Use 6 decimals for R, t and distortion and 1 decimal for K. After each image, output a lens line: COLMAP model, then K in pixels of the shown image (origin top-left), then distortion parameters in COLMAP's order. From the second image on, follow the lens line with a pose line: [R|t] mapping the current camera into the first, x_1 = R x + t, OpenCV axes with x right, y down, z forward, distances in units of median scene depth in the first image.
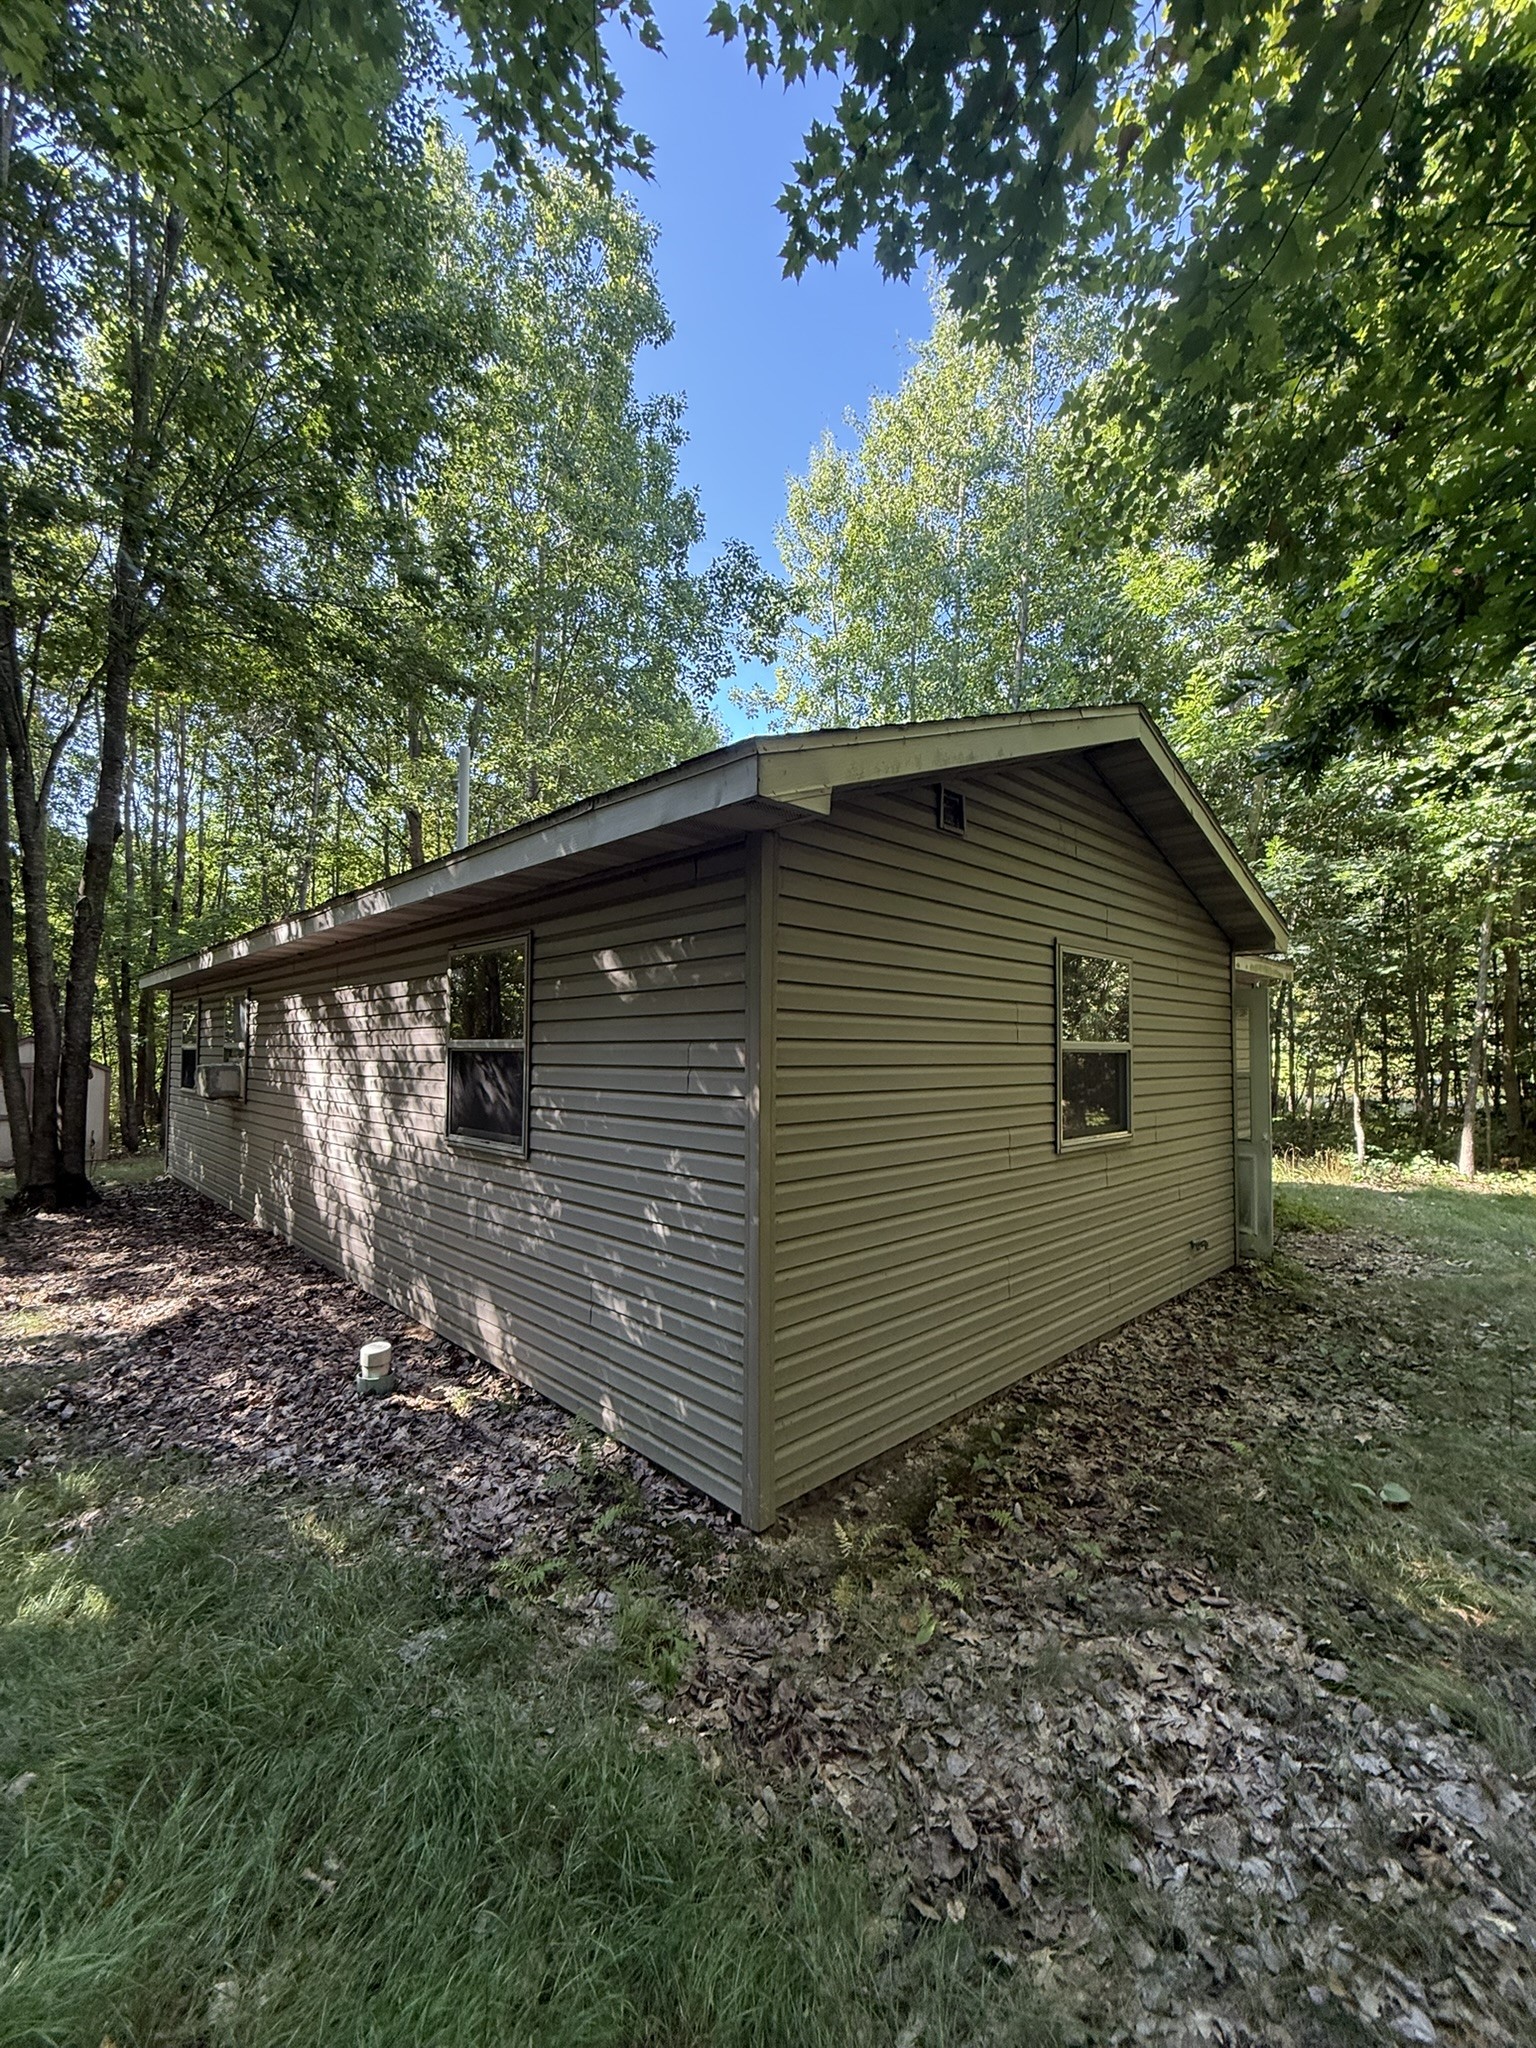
lens RADIAL K [[834.5, 0, 765.6], [0, 834.5, 1023.6], [0, 0, 1]] dist [0.007810, -0.000264]
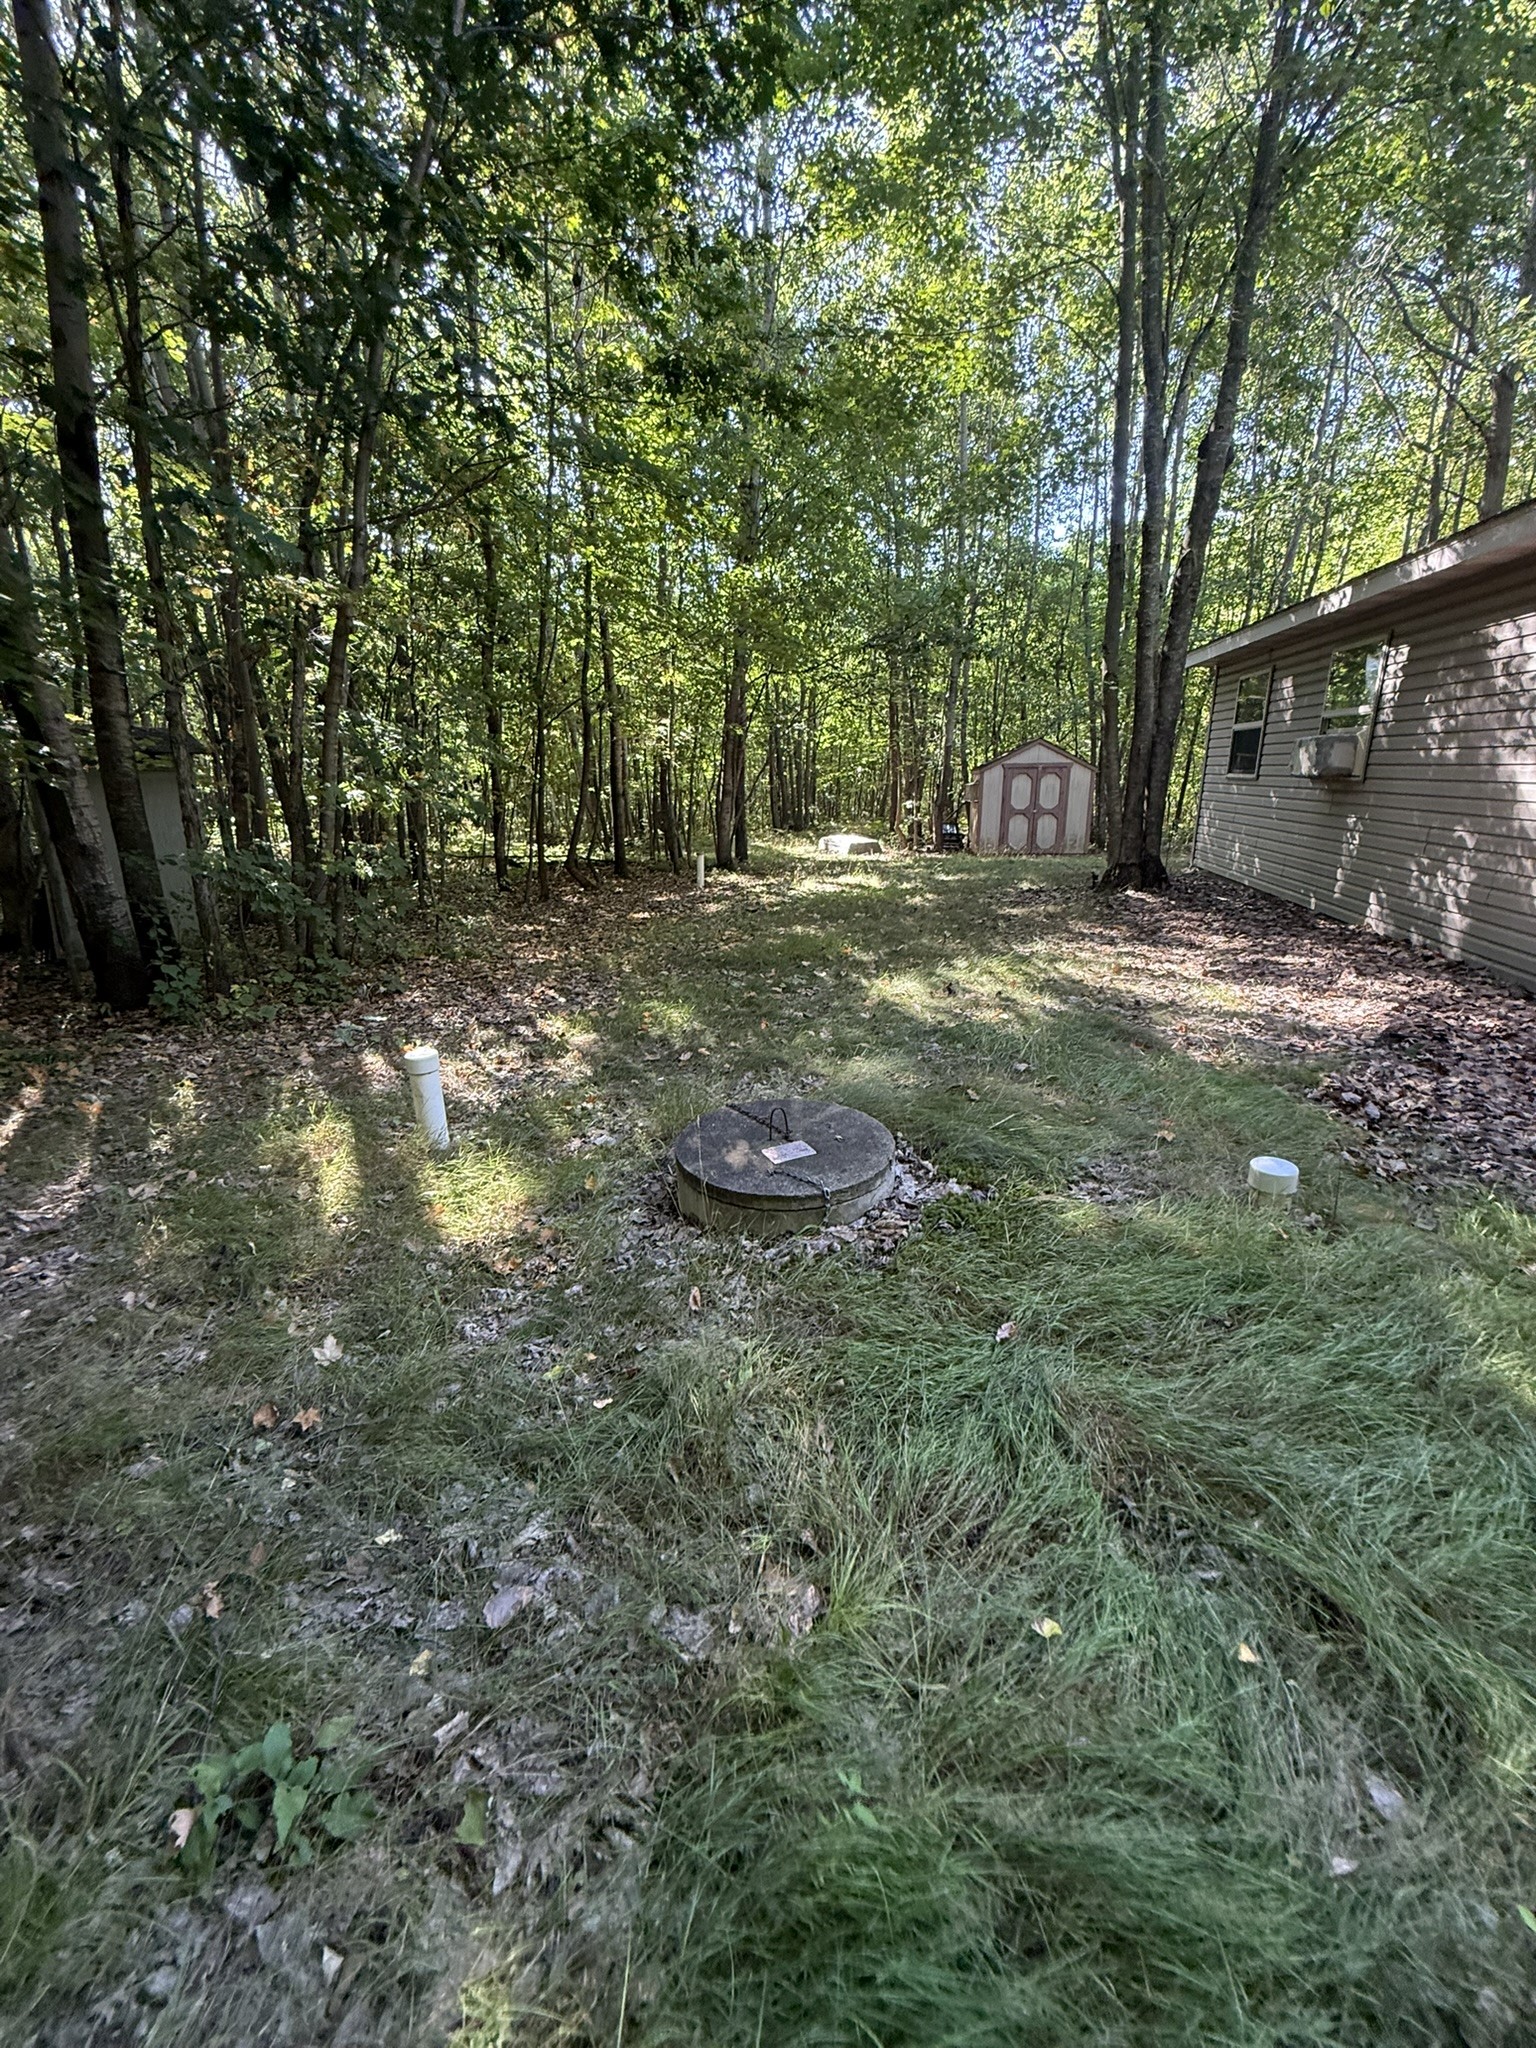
lens RADIAL K [[834.5, 0, 772.4], [0, 834.5, 1017.2], [0, 0, 1]] dist [0.007810, -0.000264]
pose [[0.589196, 0.216742, -0.778377, -0.454911], [0.044455, 0.953195, 0.299070, 0.071395], [0.806766, -0.210814, 0.551984, 0.038633]]
